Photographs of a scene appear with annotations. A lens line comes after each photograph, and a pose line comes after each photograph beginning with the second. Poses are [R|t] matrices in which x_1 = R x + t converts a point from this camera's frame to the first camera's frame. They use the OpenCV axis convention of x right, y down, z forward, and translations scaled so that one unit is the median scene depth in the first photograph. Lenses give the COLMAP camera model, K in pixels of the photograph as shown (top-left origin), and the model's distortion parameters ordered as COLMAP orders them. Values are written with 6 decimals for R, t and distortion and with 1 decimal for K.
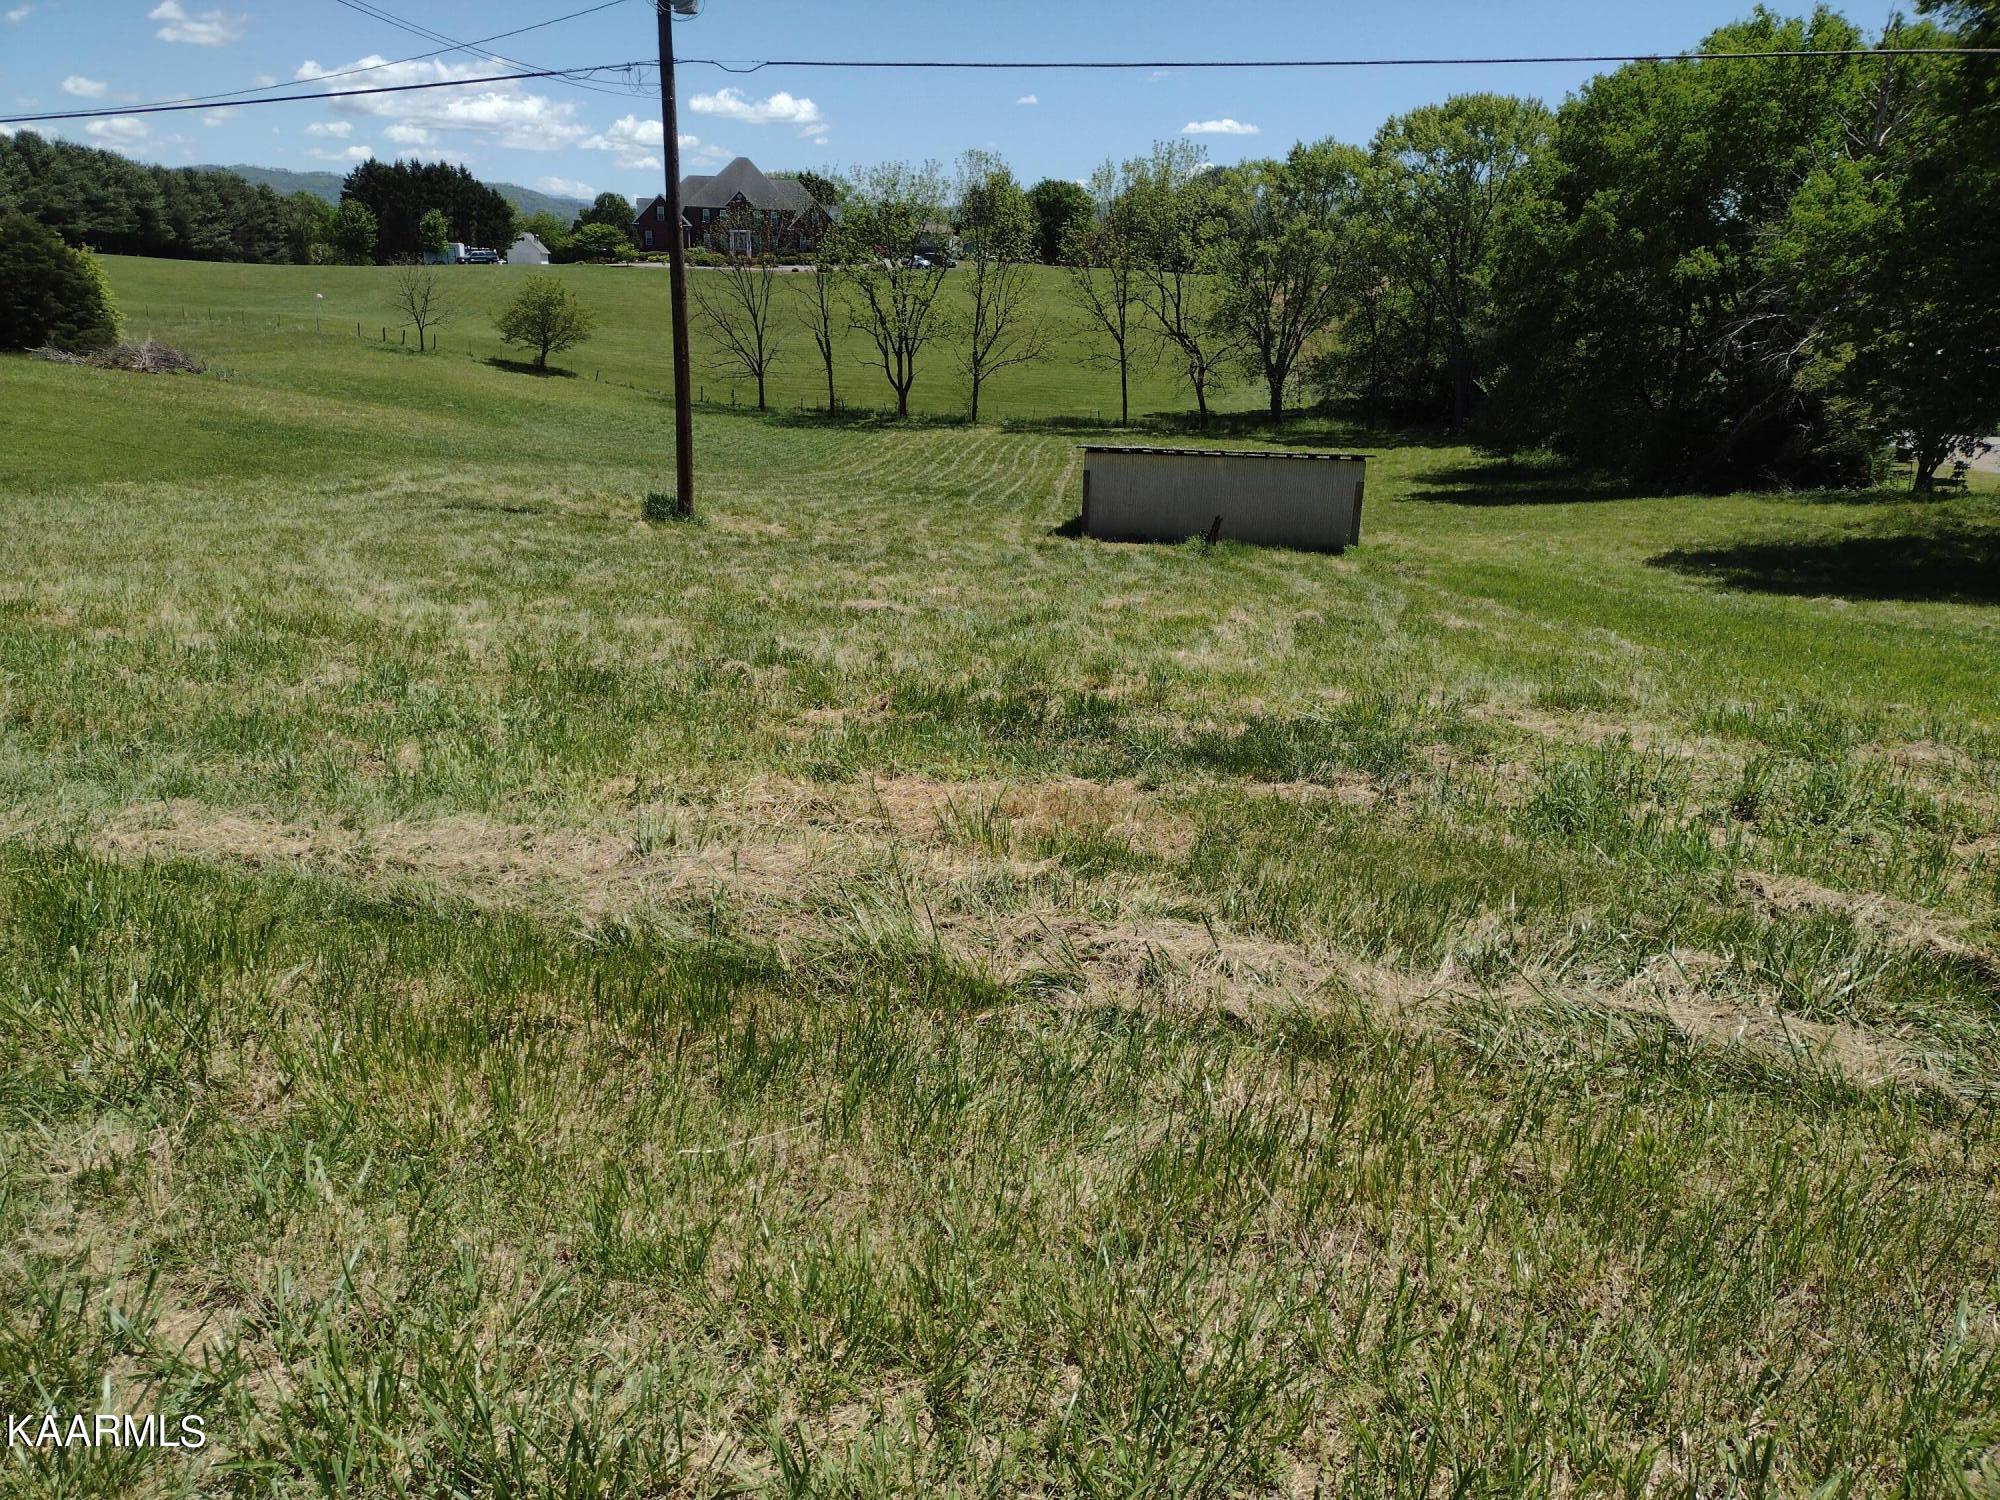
lens RADIAL K [[1686.0, 0, 1000.0], [0, 1686.0, 750.0], [0, 0, 1]] dist [-0.003608, -0.002005]
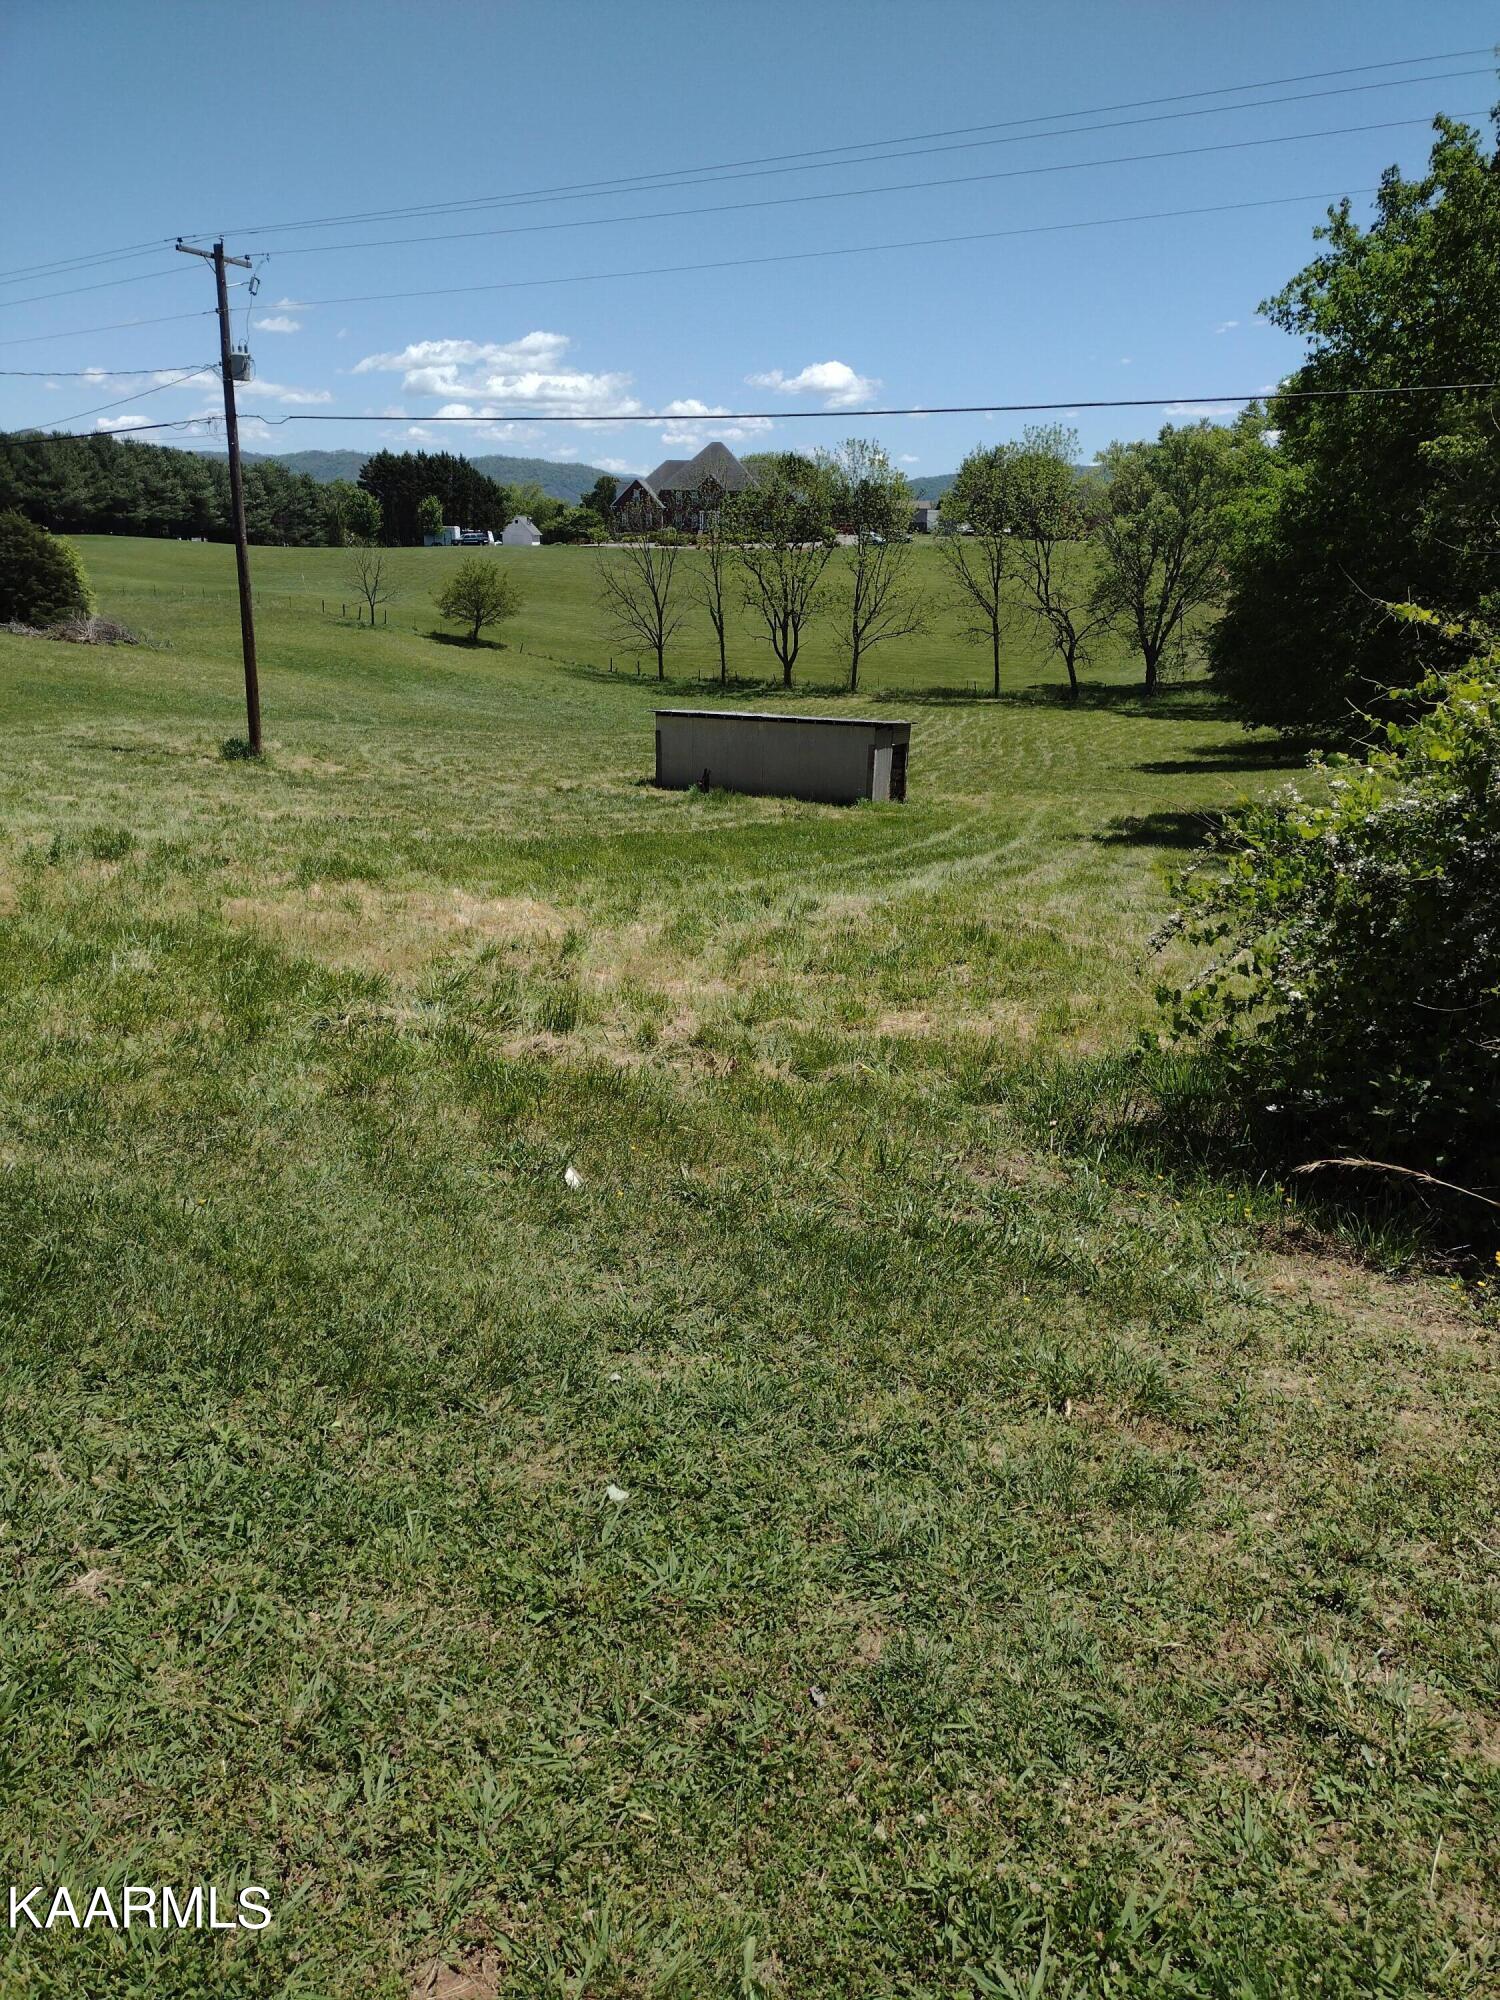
lens RADIAL K [[1686.0, 0, 750.0], [0, 1686.0, 1000.0], [0, 0, 1]] dist [-0.003608, -0.002005]
pose [[0.983436, 0.038694, -0.177075, 0.113248], [-0.041141, 0.999102, -0.010169, 0.011199], [0.176522, 0.017285, 0.984145, -0.046157]]
